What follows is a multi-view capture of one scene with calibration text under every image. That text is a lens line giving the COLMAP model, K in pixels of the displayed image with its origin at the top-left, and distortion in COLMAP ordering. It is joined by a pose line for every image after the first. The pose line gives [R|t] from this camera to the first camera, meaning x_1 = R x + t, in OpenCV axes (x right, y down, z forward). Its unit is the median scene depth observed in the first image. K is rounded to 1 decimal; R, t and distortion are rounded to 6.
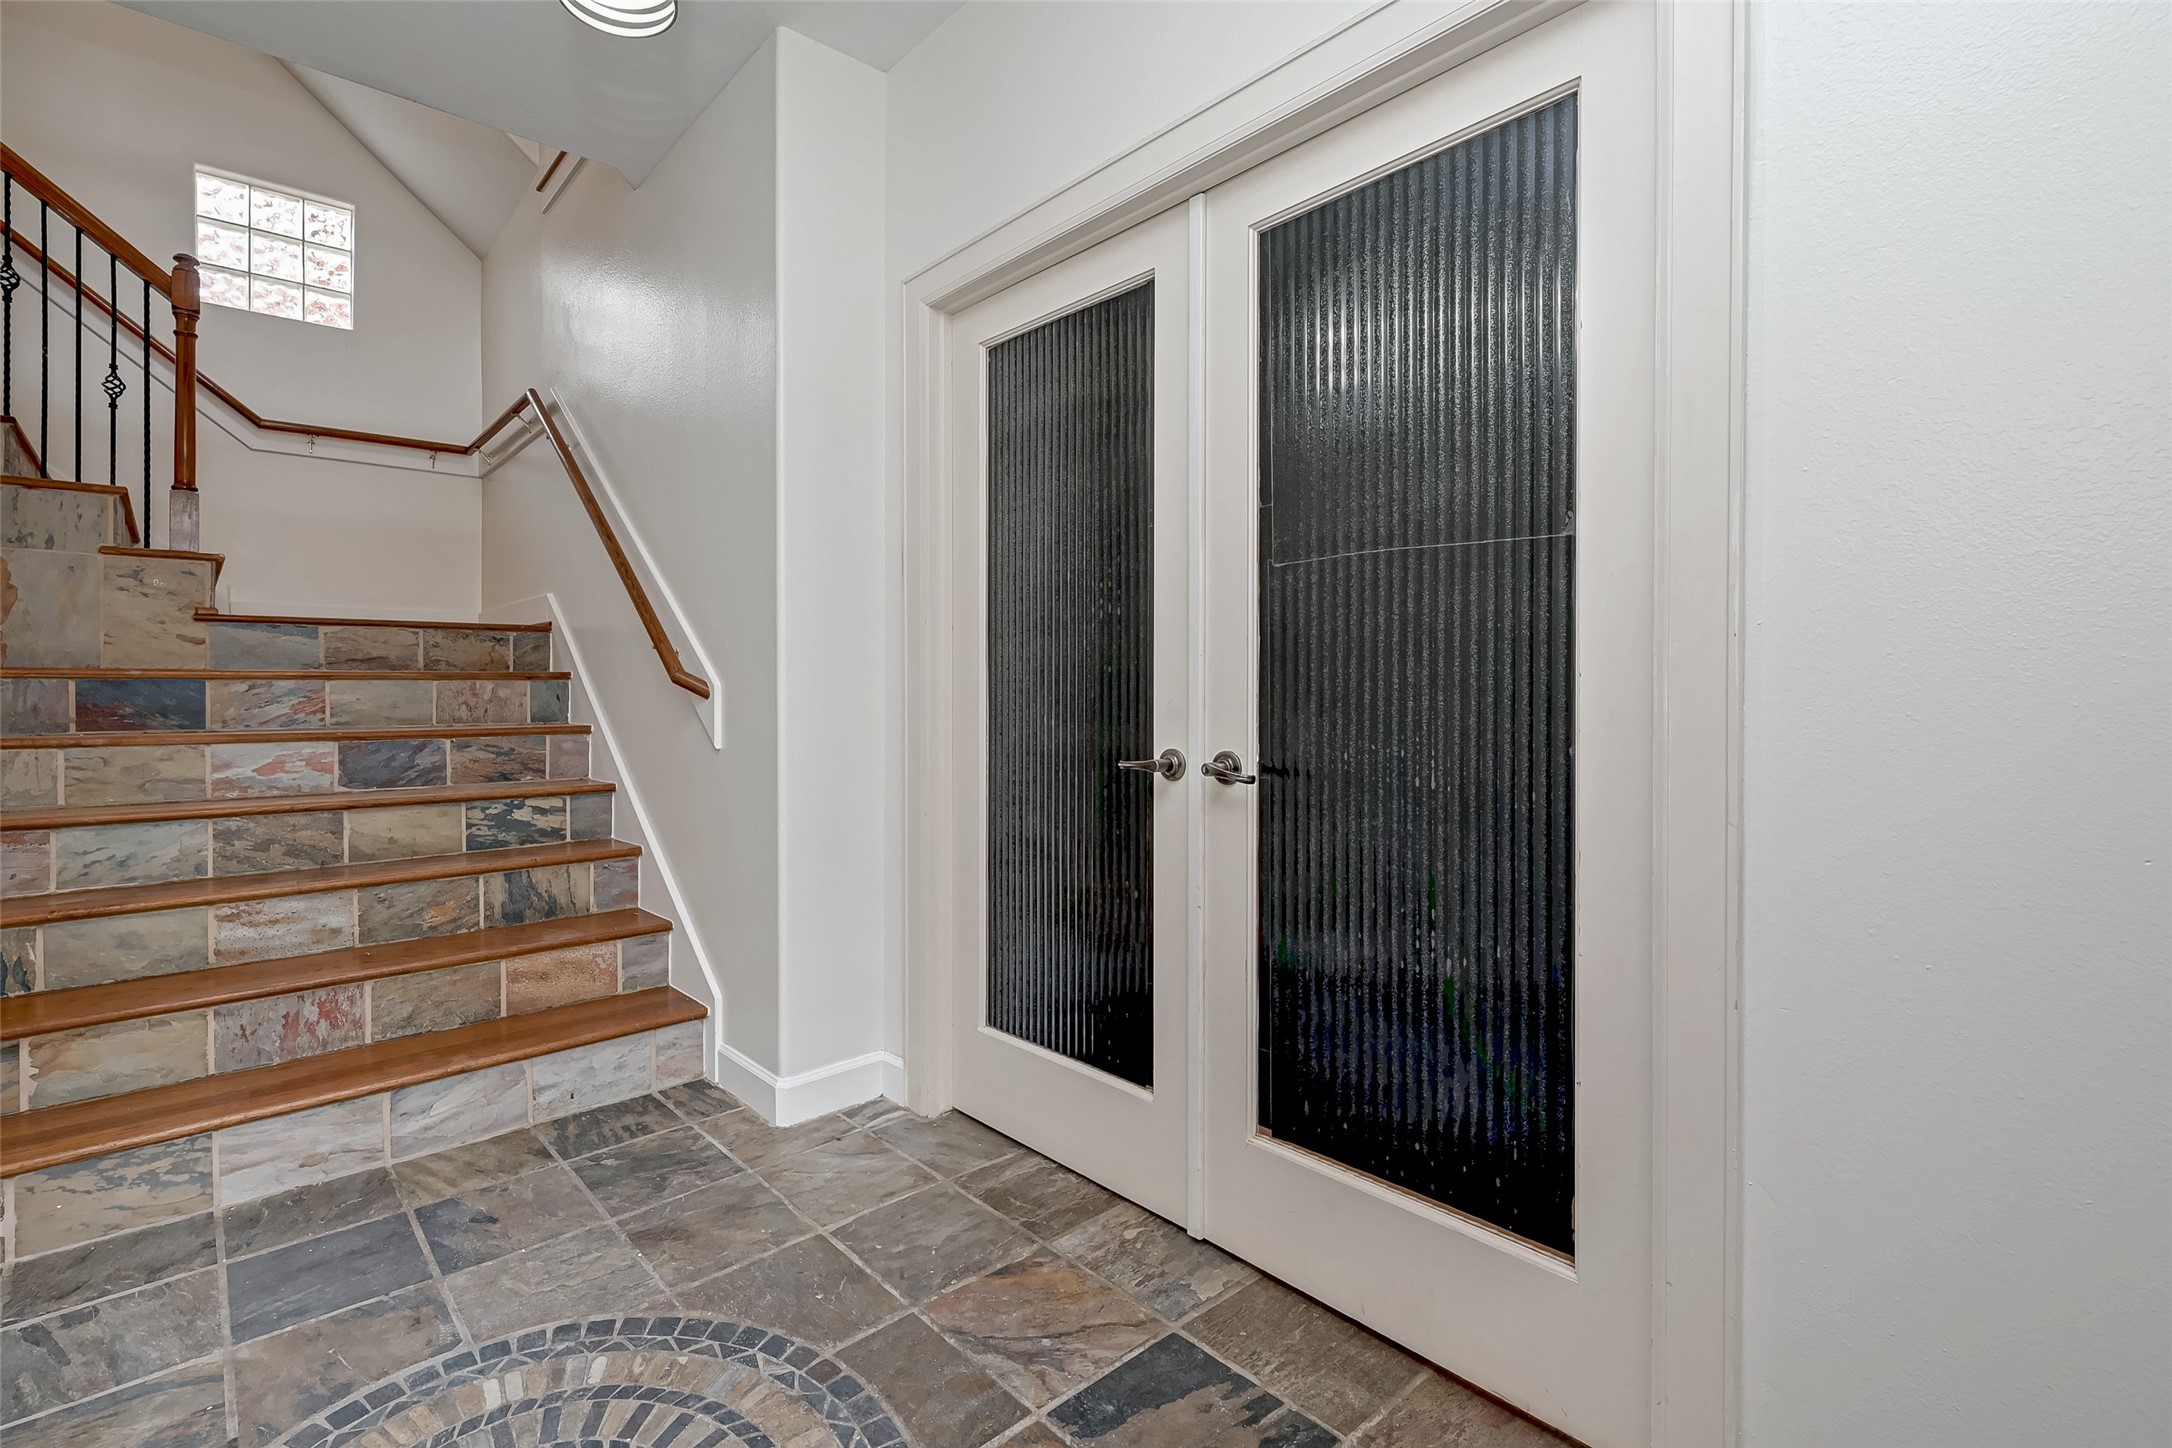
lens RADIAL K [[1003.5, 0, 1085.1], [0, 1003.5, 700.9], [0, 0, 1]] dist [-0.000833, -0.000155]
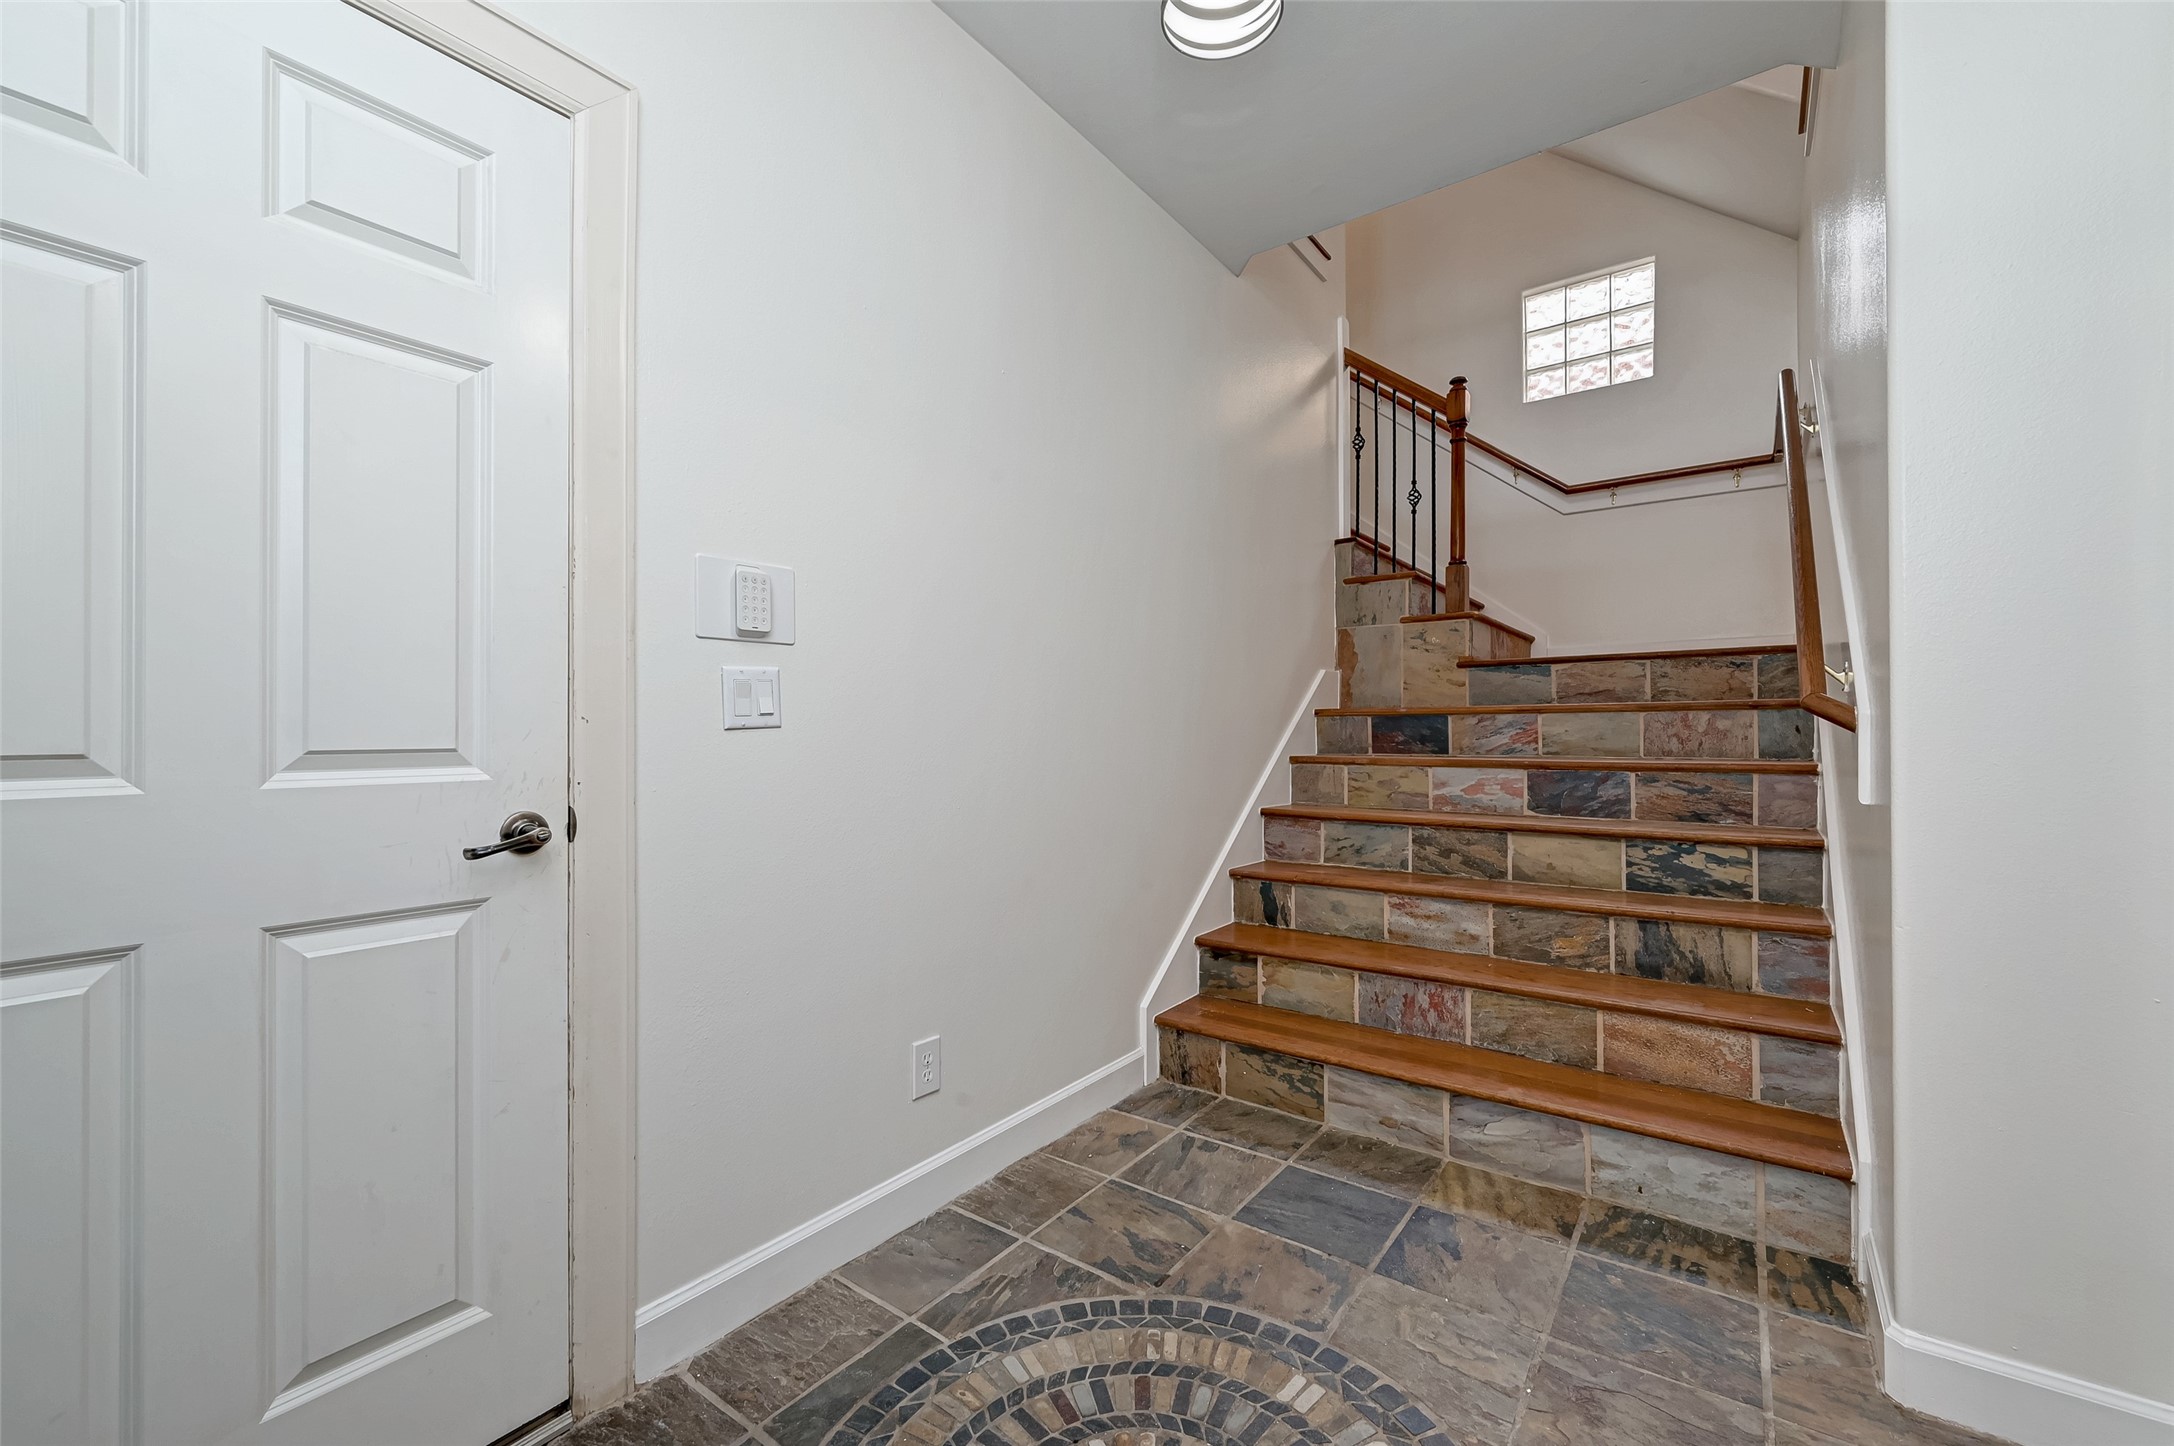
lens RADIAL K [[942.4, 0, 1089.5], [0, 942.4, 728.5], [0, 0, 1]] dist [-0.002151, 0.000197]
pose [[0.128922, 0.002918, -0.991650, 0.231750], [-0.003266, 0.999991, 0.002518, -0.005896], [0.991649, 0.002914, 0.128931, 0.416005]]
